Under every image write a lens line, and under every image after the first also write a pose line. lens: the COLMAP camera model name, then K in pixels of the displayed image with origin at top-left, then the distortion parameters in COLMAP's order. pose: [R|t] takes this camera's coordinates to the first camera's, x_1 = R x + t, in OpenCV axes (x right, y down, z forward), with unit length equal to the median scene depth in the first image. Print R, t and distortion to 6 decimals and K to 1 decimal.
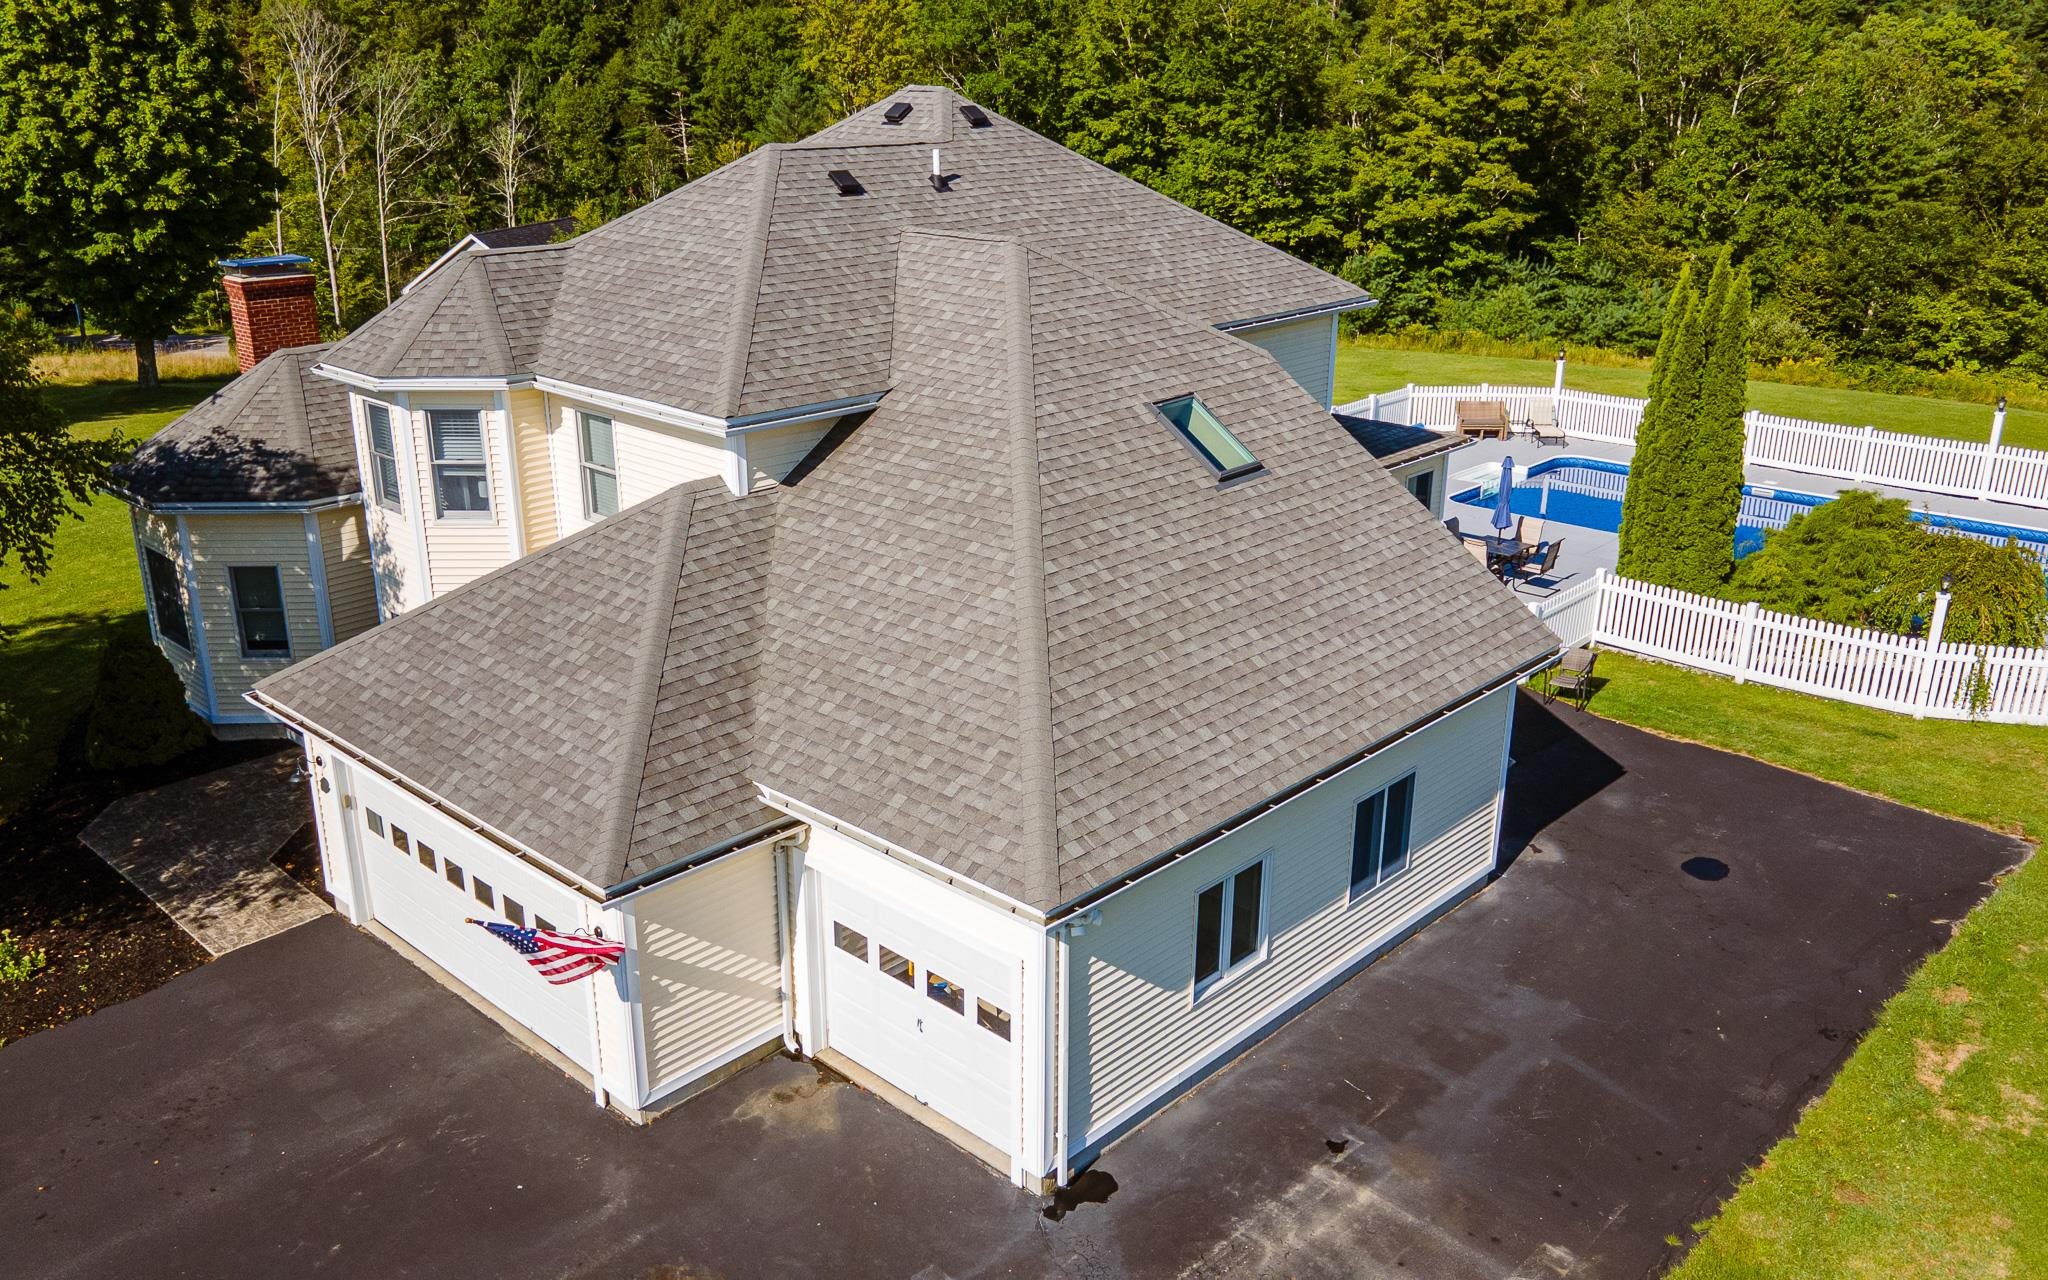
lens RADIAL K [[1661.8, 0, 989.7], [0, 1661.8, 641.6], [0, 0, 1]] dist [0.040689, 0.013117]
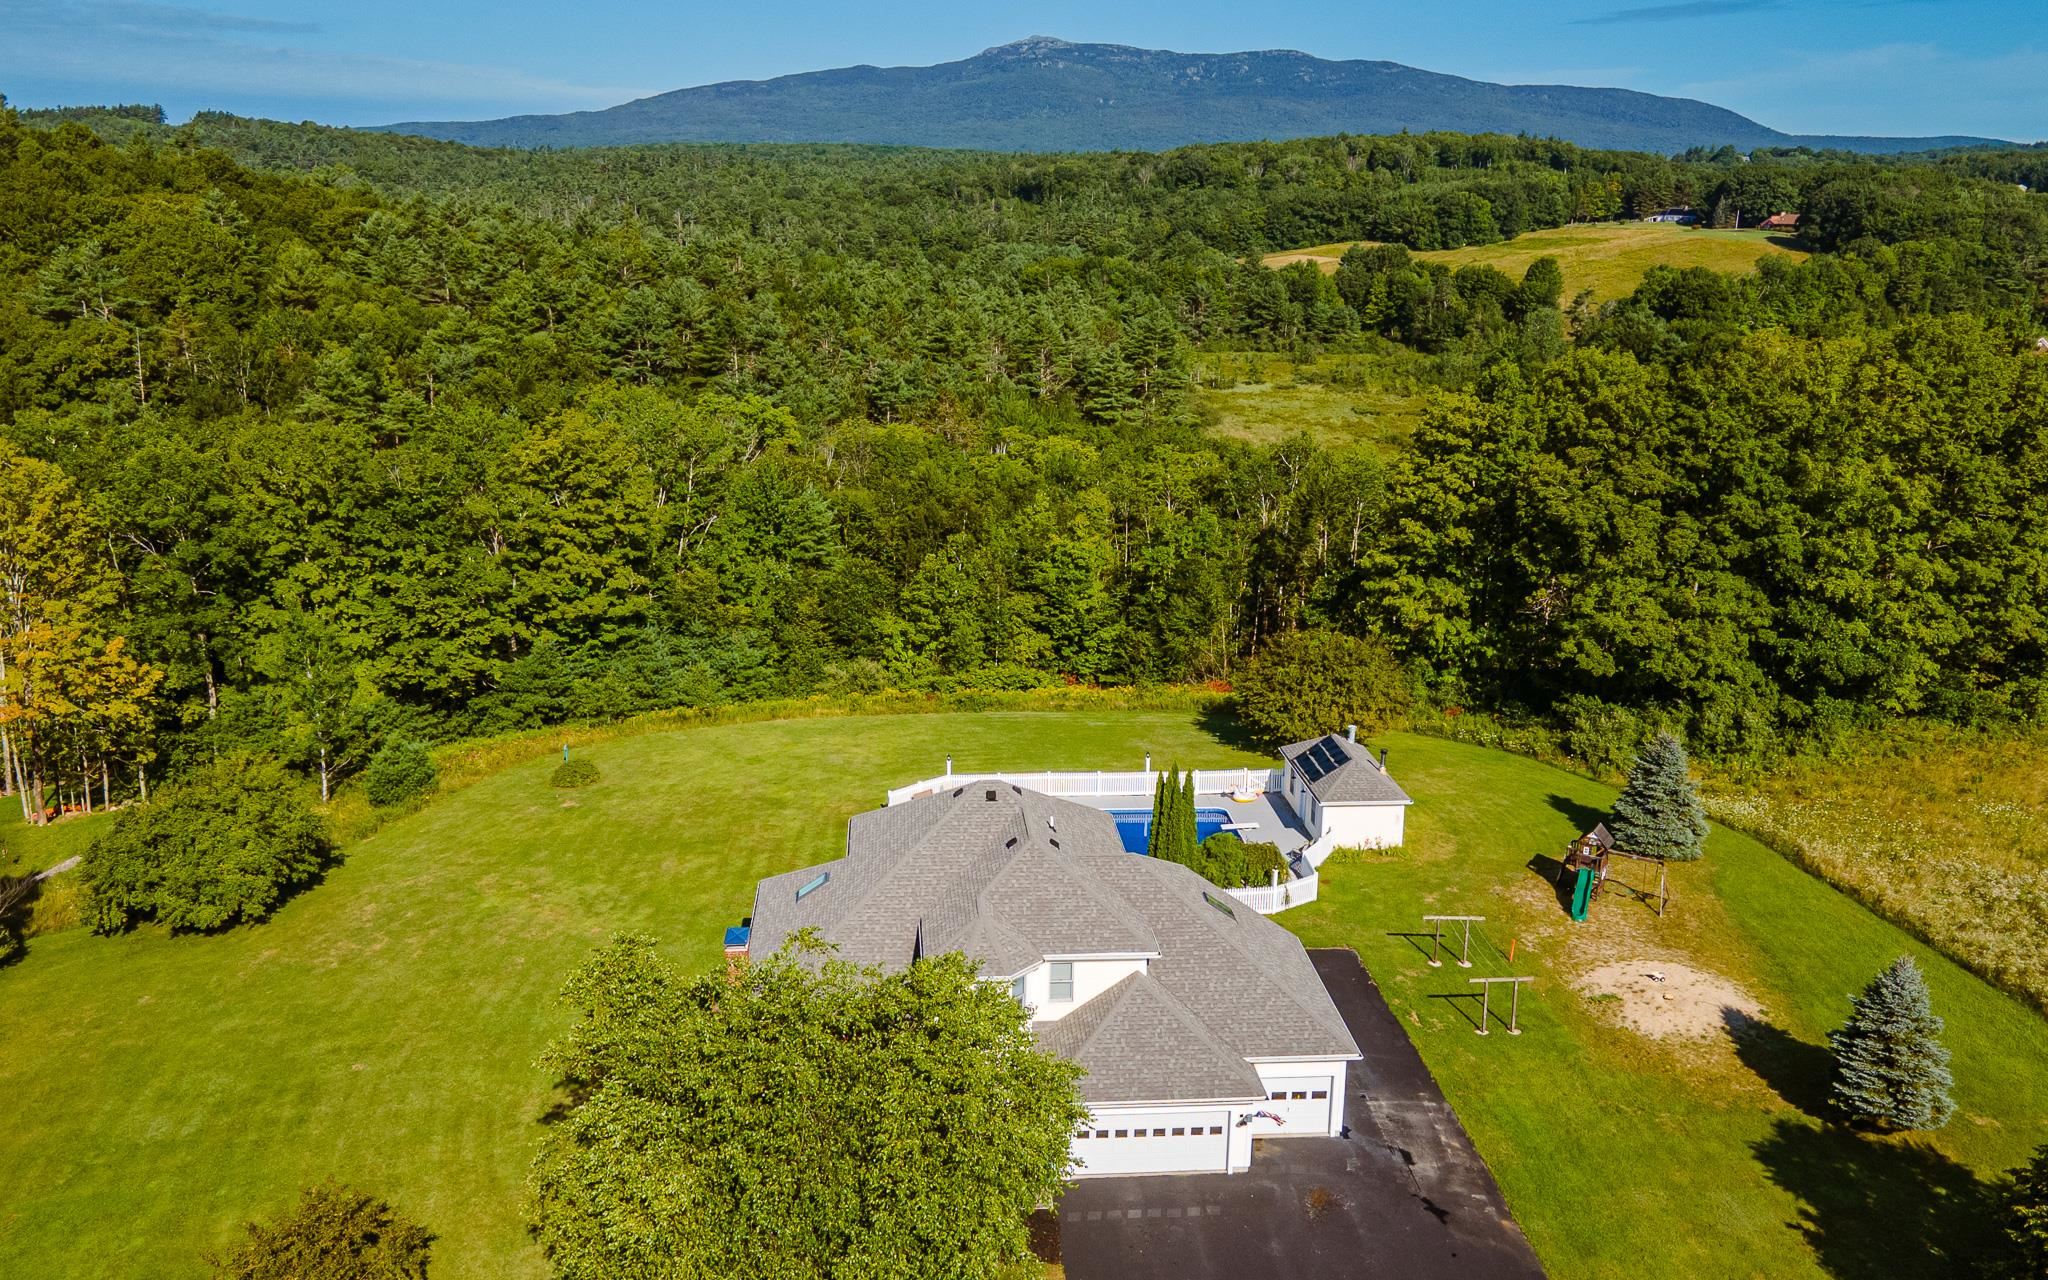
lens RADIAL K [[1693.8, 0, 1071.1], [0, 1693.8, 642.7], [0, 0, 1]] dist [0.038330, -0.001389]
pose [[0.643304, -0.176435, 0.745004, -1.678328], [0.235519, 0.971503, 0.026708, -0.545986], [-0.728486, 0.158281, 0.666525, -0.699611]]
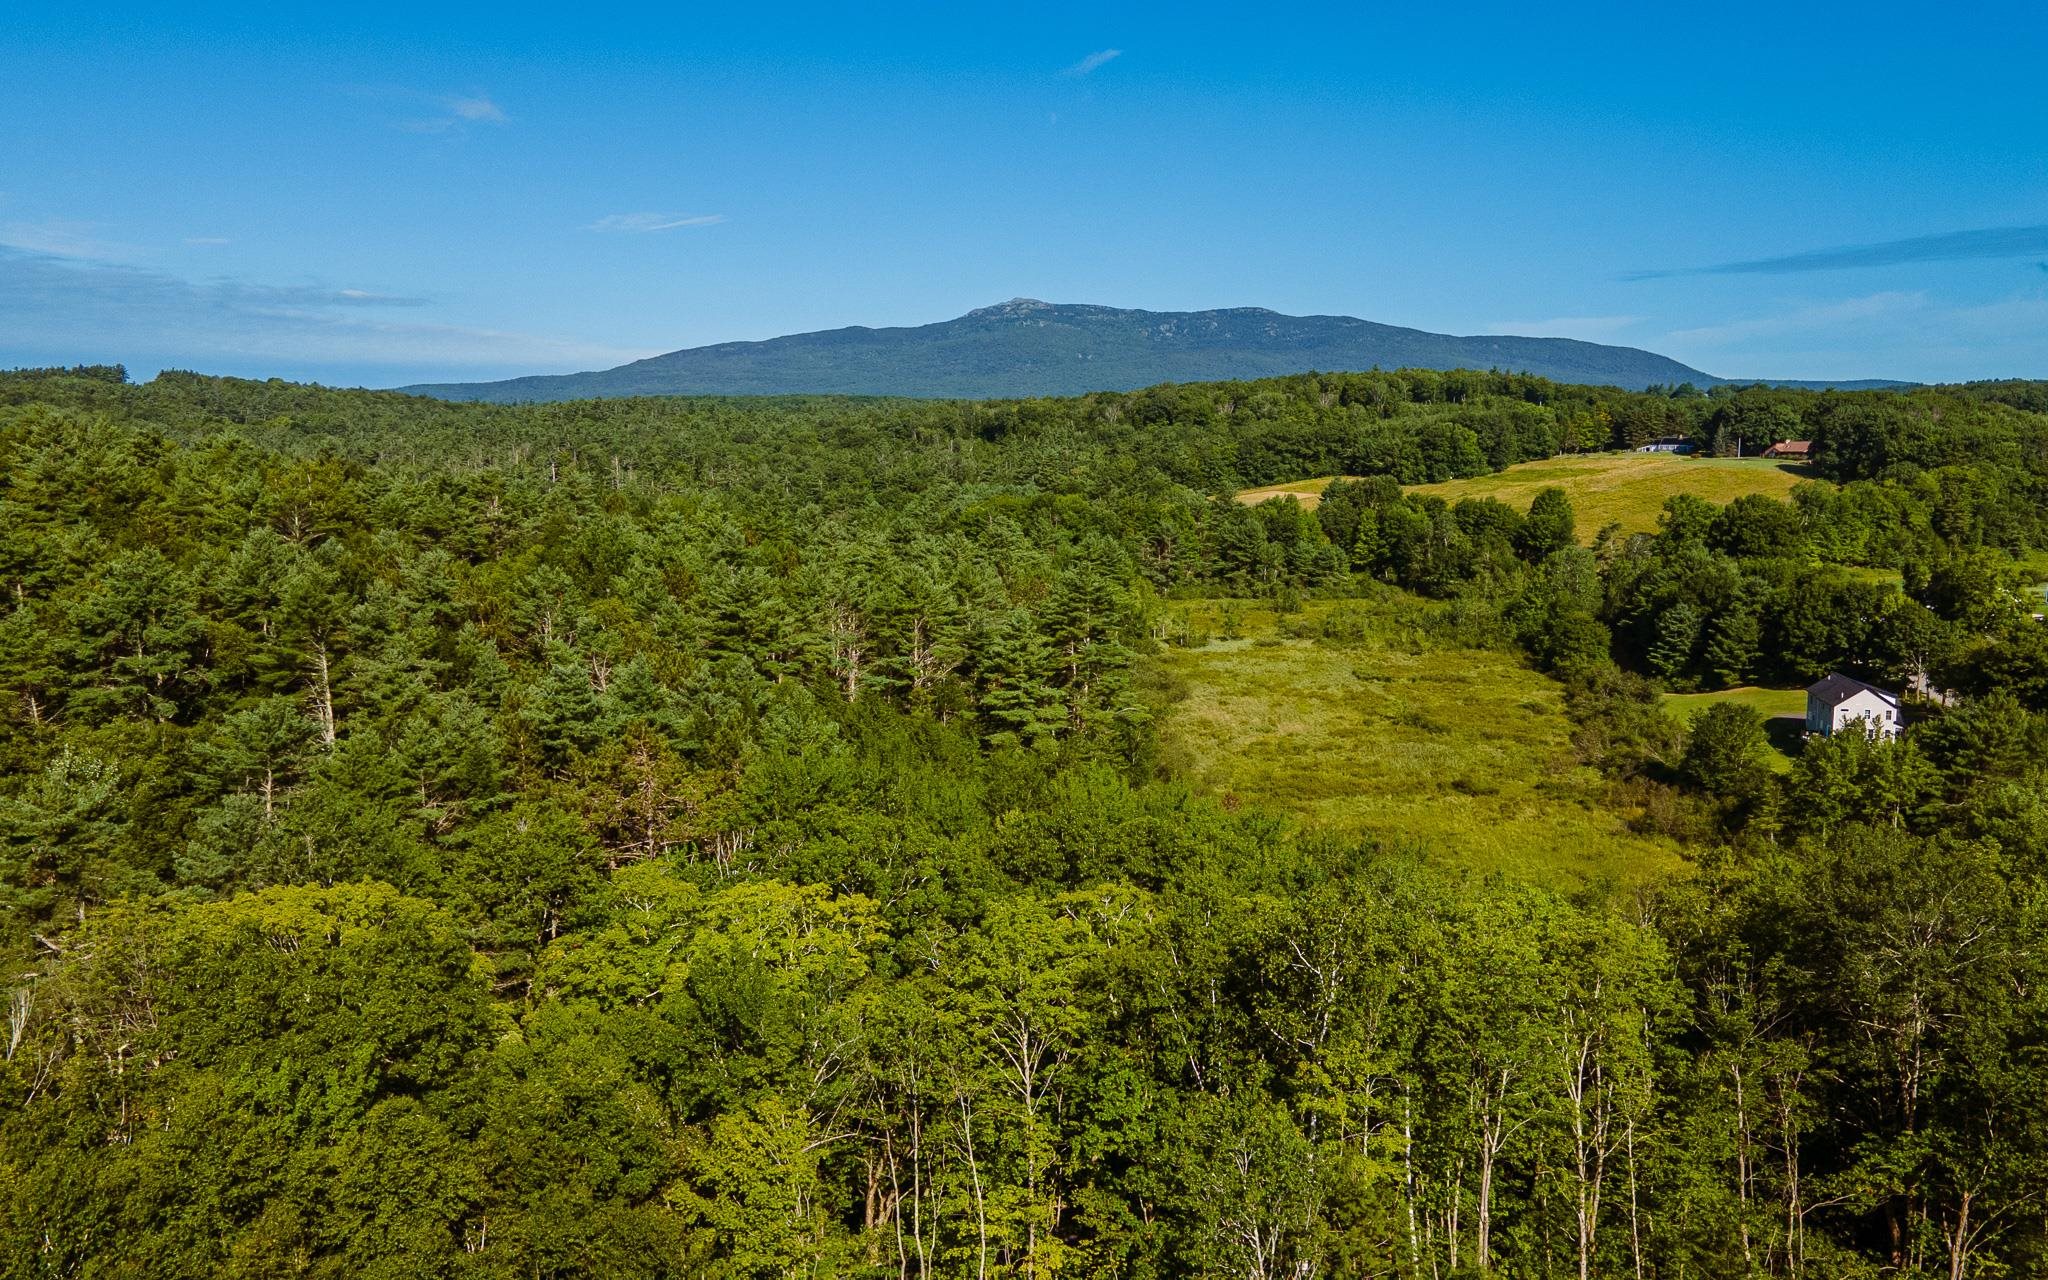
lens RADIAL K [[1687.3, 0, 1091.7], [0, 1687.3, 642.4], [0, 0, 1]] dist [0.077951, -0.104953]
pose [[0.624210, -0.082978, 0.776837, 1.736091], [0.254900, 0.961561, -0.102110, -1.153506], [-0.738504, 0.261754, 0.621367, 1.491512]]
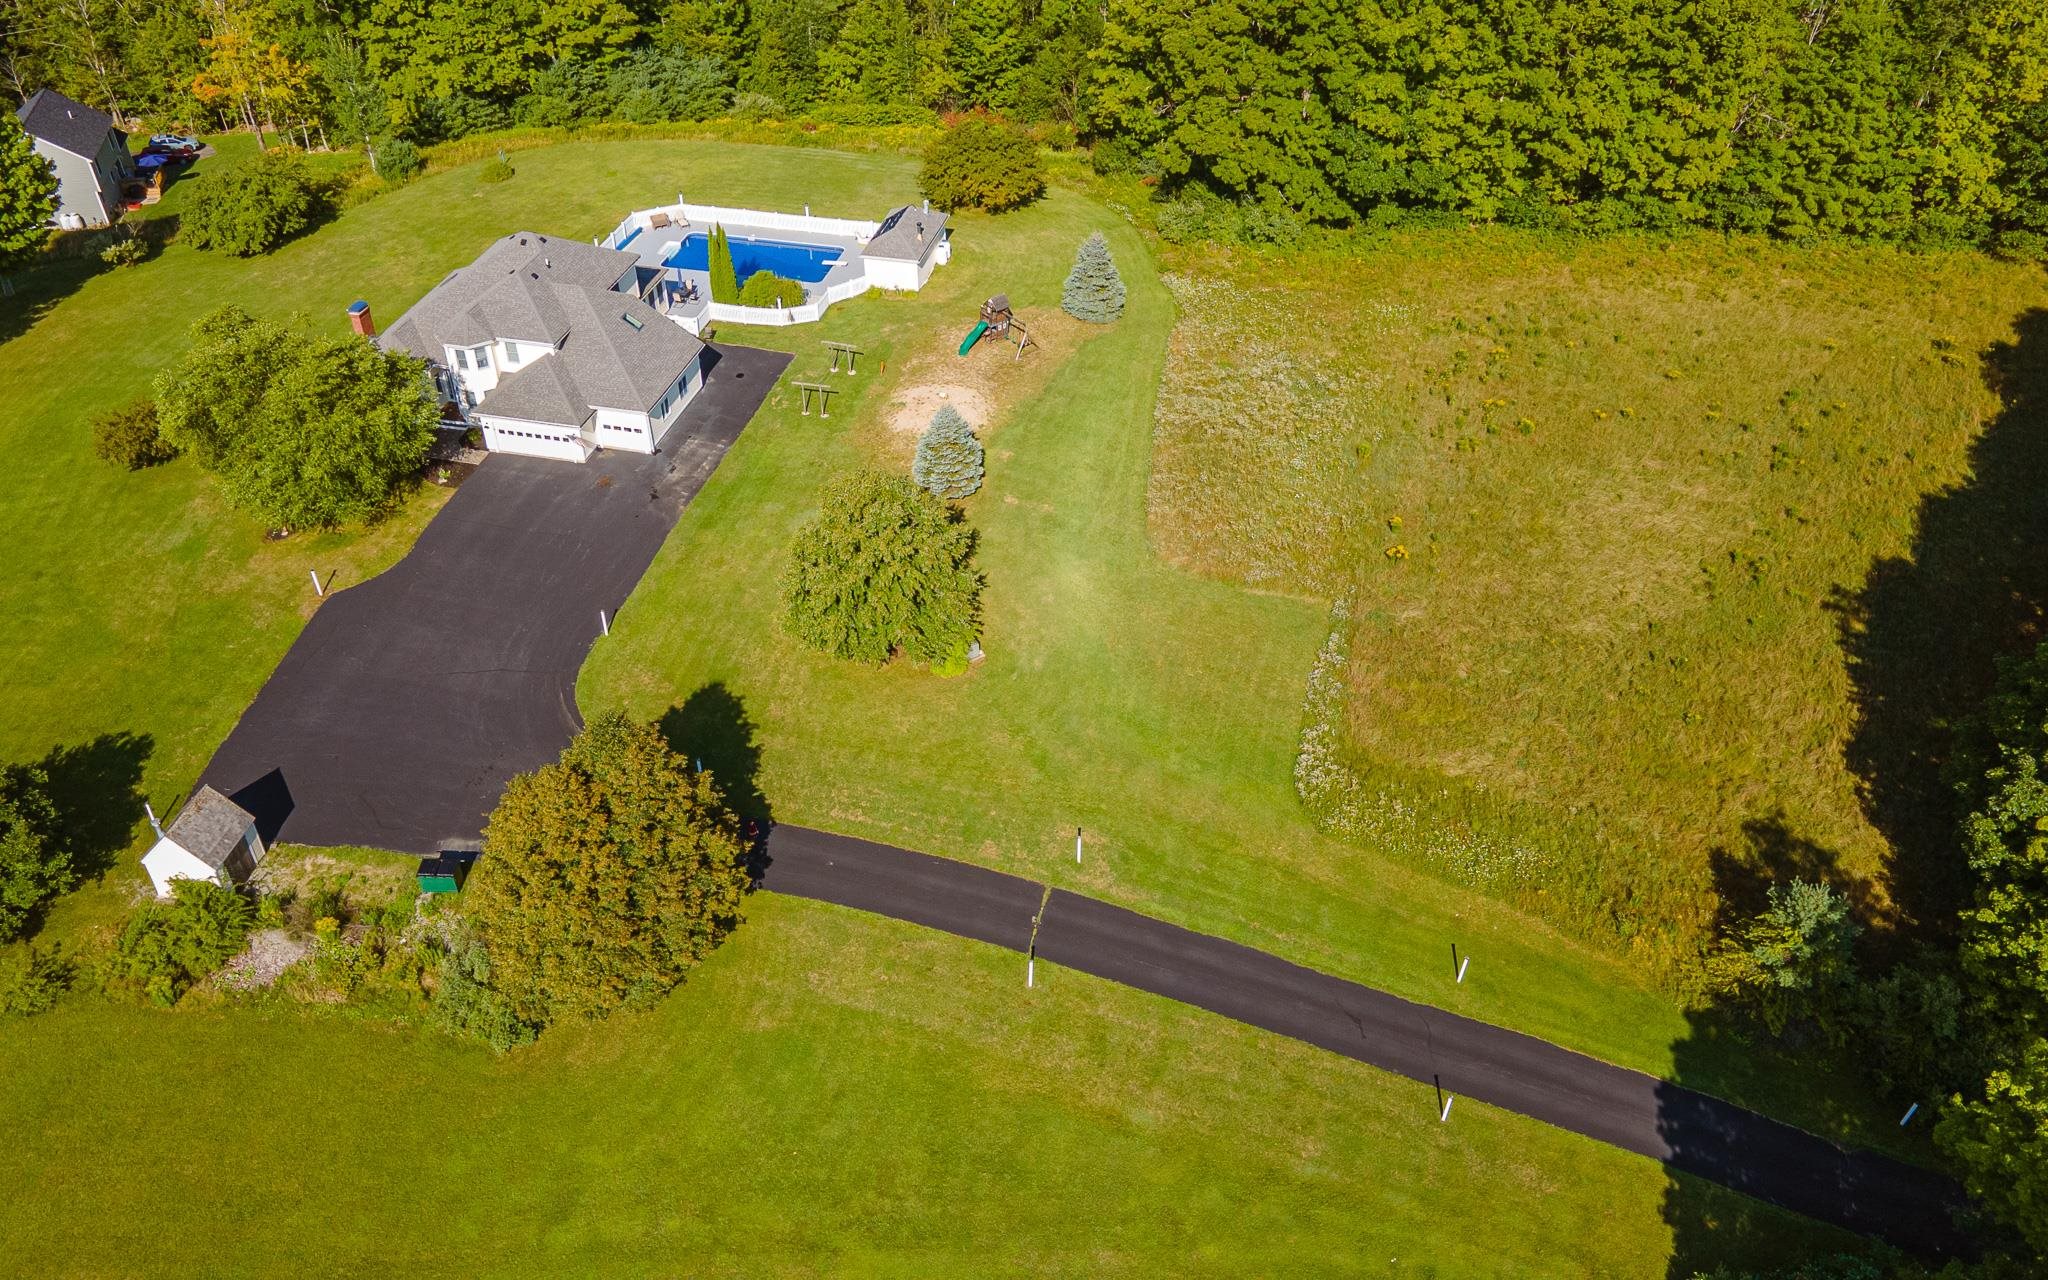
lens RADIAL K [[1591.5, 0, 1024.4], [0, 1591.5, 610.6], [0, 0, 1]] dist [0.039062, 0.002511]
pose [[0.856147, -0.311976, 0.411926, -0.889182], [0.173070, 0.924258, 0.340285, -0.590342], [-0.486886, -0.220042, 0.845295, -3.091770]]
